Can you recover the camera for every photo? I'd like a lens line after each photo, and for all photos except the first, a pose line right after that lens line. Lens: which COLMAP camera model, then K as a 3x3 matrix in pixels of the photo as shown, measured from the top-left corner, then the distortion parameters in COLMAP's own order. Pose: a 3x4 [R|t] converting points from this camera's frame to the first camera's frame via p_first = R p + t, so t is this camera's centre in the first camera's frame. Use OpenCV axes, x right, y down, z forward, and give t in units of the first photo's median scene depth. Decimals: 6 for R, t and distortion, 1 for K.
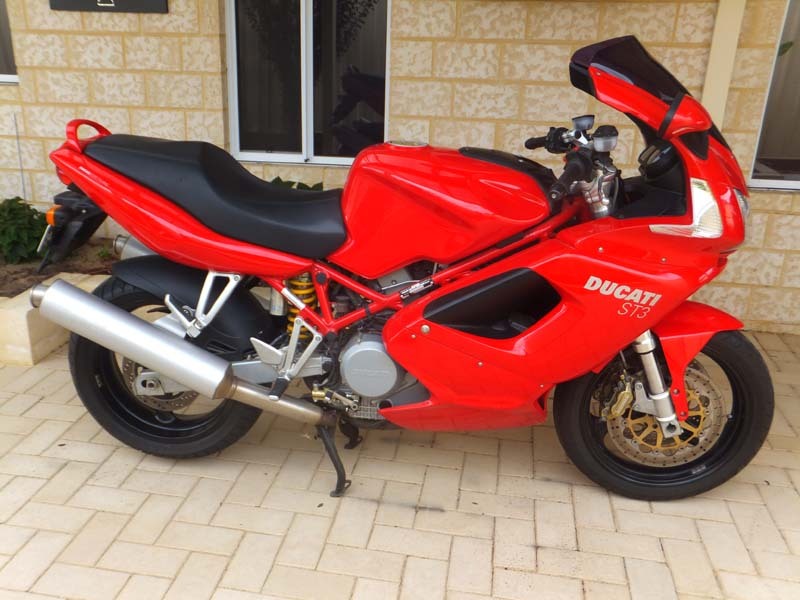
lens RADIAL K [[734.0, 0, 396.8], [0, 734.0, 298.6], [0, 0, 1]] dist [0.009075, 0.000000]
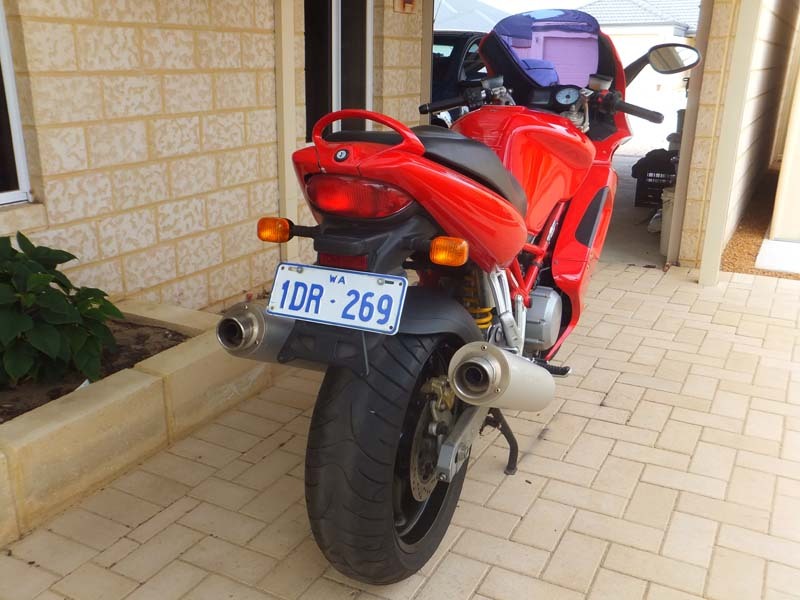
lens RADIAL K [[734.0, 0, 399.0], [0, 734.0, 299.8], [0, 0, 1]] dist [0.009075, 0.000000]
pose [[0.303799, -0.322551, 0.896475, -0.626755], [0.303663, 0.924656, 0.229784, -0.155725], [-0.903047, 0.202418, 0.378856, 0.456381]]
